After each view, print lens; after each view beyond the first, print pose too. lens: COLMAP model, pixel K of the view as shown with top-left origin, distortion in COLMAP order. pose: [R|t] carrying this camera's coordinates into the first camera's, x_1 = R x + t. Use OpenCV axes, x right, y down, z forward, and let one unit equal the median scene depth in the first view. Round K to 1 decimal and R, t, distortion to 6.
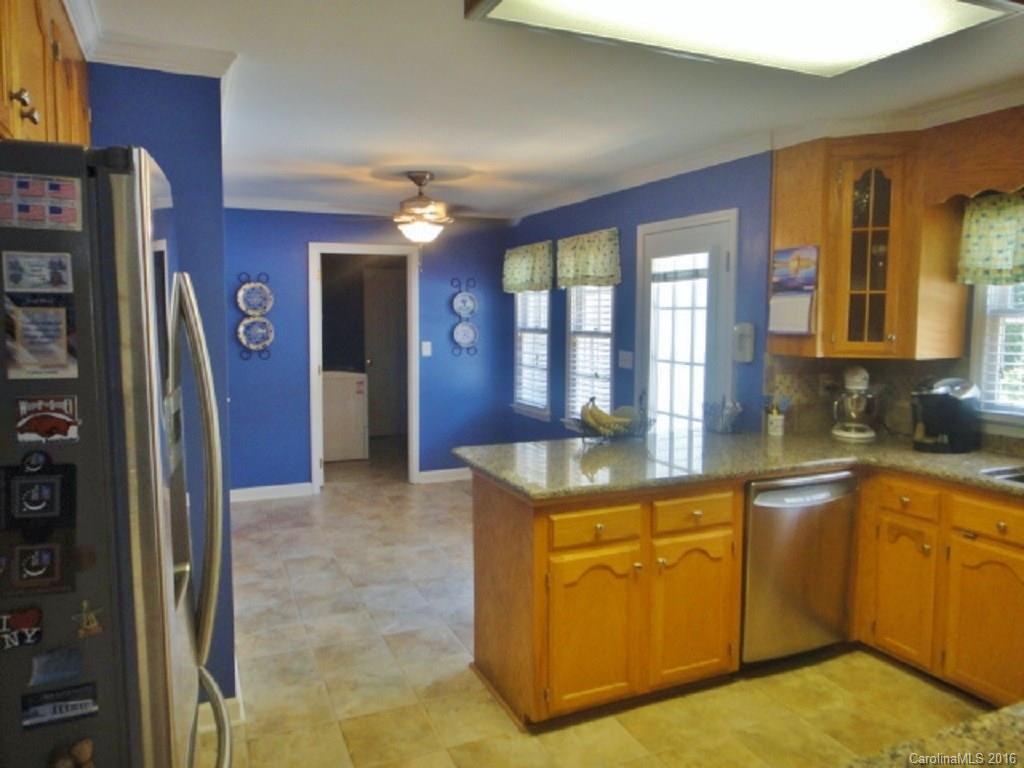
lens RADIAL K [[741.9, 0, 510.8], [0, 741.9, 384.0], [0, 0, 1]] dist [0.005250, -0.012096]
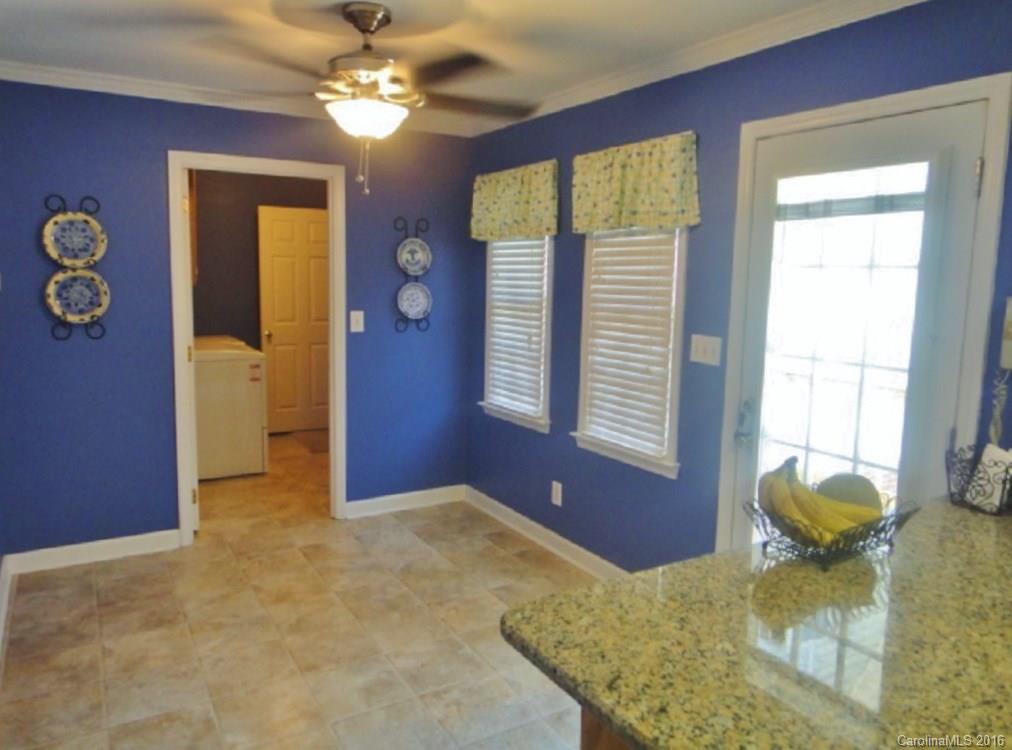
lens RADIAL K [[733.2, 0, 503.3], [0, 733.2, 373.8], [0, 0, 1]] dist [0.005250, -0.012096]
pose [[0.992036, -0.000408, 0.125954, -0.073870], [-0.004854, 0.999128, 0.041472, -0.031901], [-0.125861, -0.041753, 0.991169, 0.360564]]
